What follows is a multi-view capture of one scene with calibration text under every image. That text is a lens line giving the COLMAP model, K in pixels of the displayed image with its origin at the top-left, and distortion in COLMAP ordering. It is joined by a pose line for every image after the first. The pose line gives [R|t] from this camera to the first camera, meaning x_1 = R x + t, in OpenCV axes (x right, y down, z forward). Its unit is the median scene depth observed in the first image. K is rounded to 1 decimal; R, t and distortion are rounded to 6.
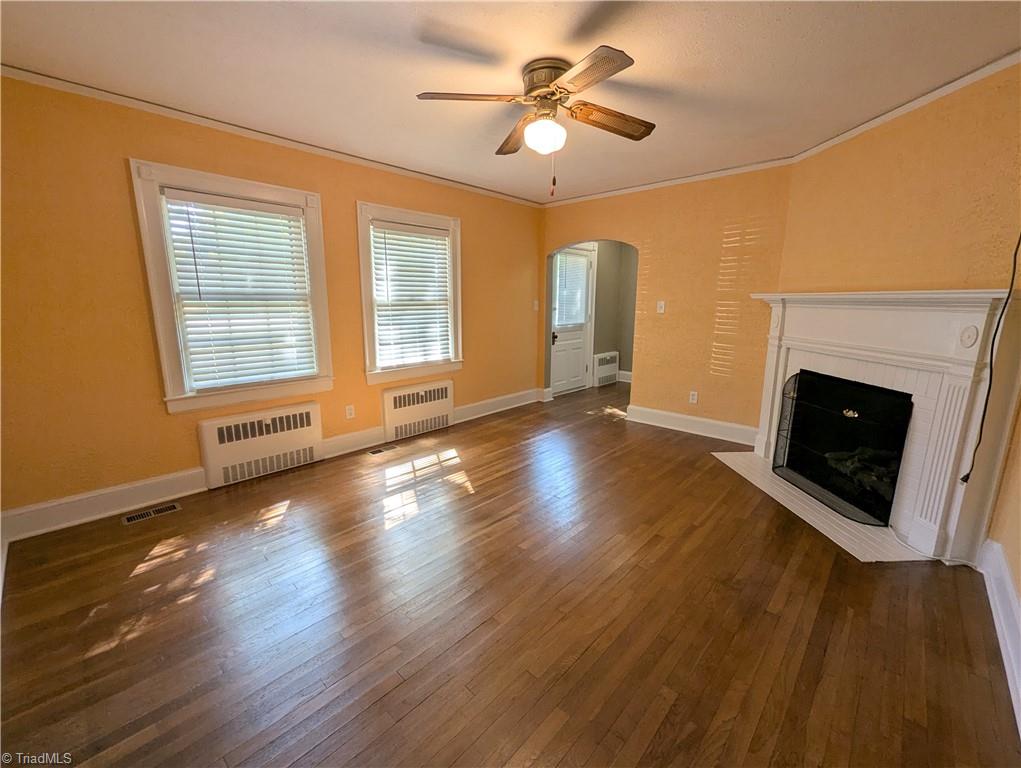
lens RADIAL K [[424.6, 0, 511.3], [0, 424.6, 386.3], [0, 0, 1]] dist [-0.000194, -0.000645]
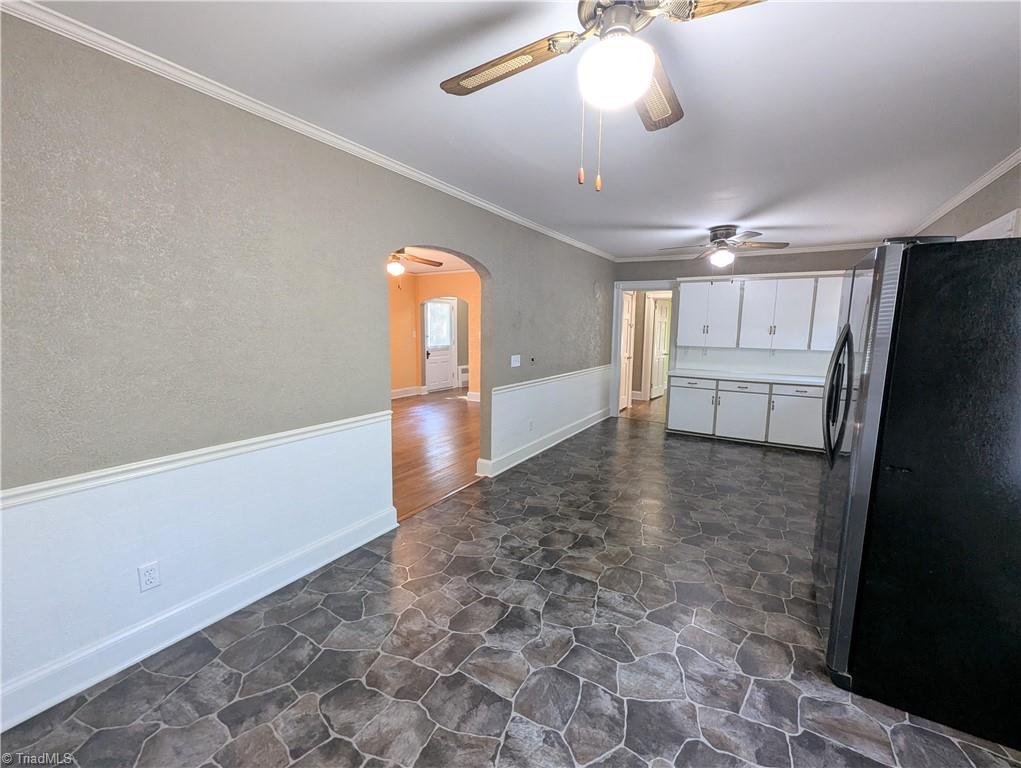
lens RADIAL K [[424.6, 0, 512.1], [0, 424.6, 383.3], [0, 0, 1]] dist [-0.000194, -0.000645]
pose [[0.980455, -0.020123, 0.195714, 0.204674], [0.033613, 0.997263, -0.065849, 0.225225], [-0.193853, 0.071140, 0.978448, -1.251035]]
